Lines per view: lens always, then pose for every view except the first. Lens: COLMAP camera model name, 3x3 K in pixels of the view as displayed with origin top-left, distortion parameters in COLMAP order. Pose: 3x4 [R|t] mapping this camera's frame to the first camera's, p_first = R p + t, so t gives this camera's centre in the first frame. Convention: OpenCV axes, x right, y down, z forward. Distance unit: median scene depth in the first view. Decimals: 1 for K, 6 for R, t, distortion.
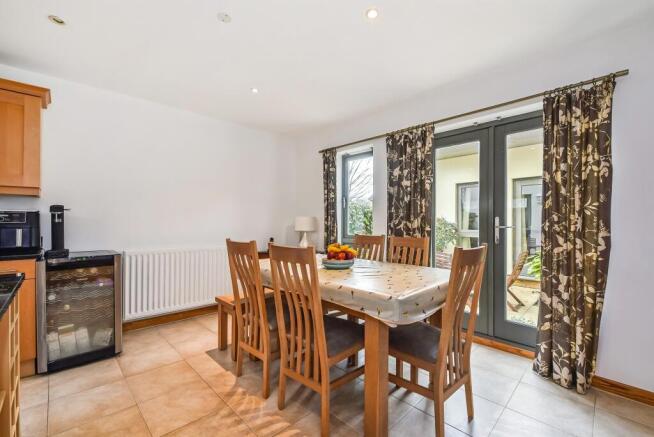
lens RADIAL K [[282.5, 0, 326.6], [0, 282.5, 220.2], [0, 0, 1]] dist [0.004186, -0.000924]
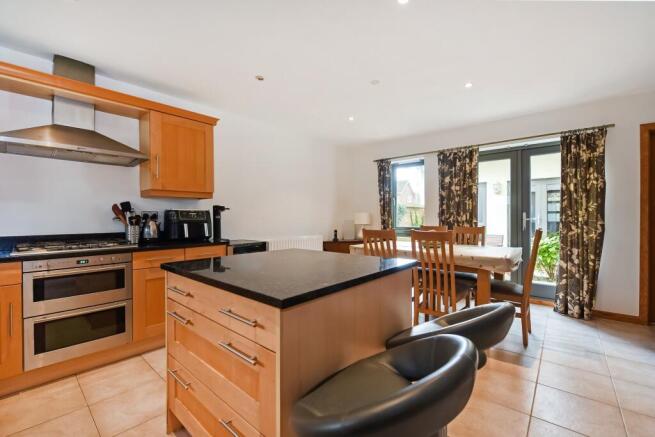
lens RADIAL K [[275.4, 0, 329.8], [0, 275.4, 218.0], [0, 0, 1]] dist [-0.003037, 0.000447]
pose [[0.995576, -0.006736, 0.093722, -0.664456], [0.005910, 0.999941, 0.009090, -0.001818], [-0.093778, -0.008496, 0.995557, -0.399378]]
